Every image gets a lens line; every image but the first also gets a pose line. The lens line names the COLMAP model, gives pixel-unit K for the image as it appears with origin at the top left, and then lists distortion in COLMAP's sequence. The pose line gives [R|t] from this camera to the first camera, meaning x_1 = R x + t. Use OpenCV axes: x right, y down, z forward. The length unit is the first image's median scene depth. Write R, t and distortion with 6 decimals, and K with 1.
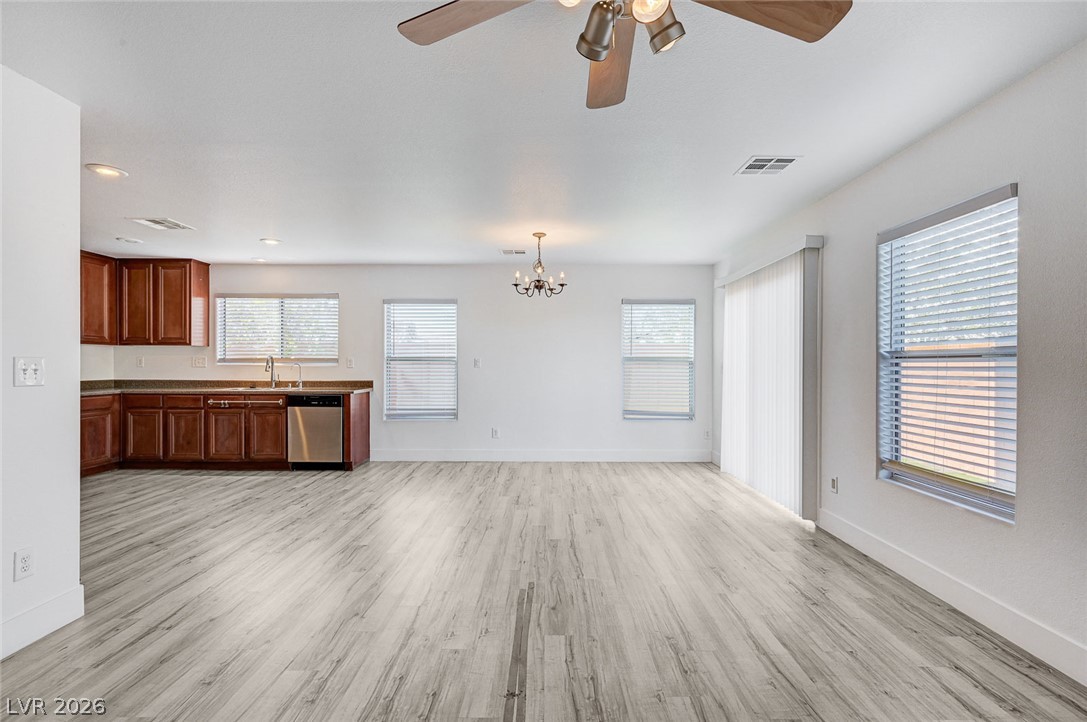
lens RADIAL K [[503.5, 0, 543.0], [0, 503.5, 363.7], [0, 0, 1]] dist [0.005330, -0.001186]
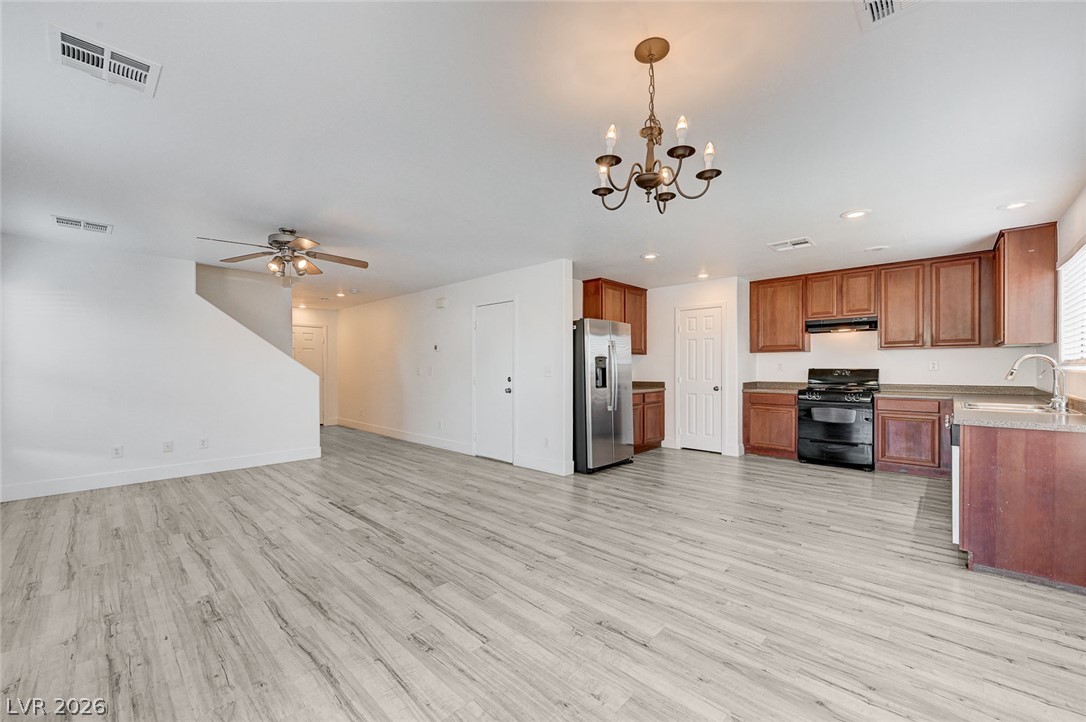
lens RADIAL K [[430.2, 0, 545.6], [0, 430.2, 370.8], [0, 0, 1]] dist [-0.002719, 0.001769]
pose [[-0.681221, 0.006119, -0.732052, 0.264616], [0.001378, 0.999974, 0.007077, -0.001326], [0.732076, 0.003813, -0.681212, 1.018369]]
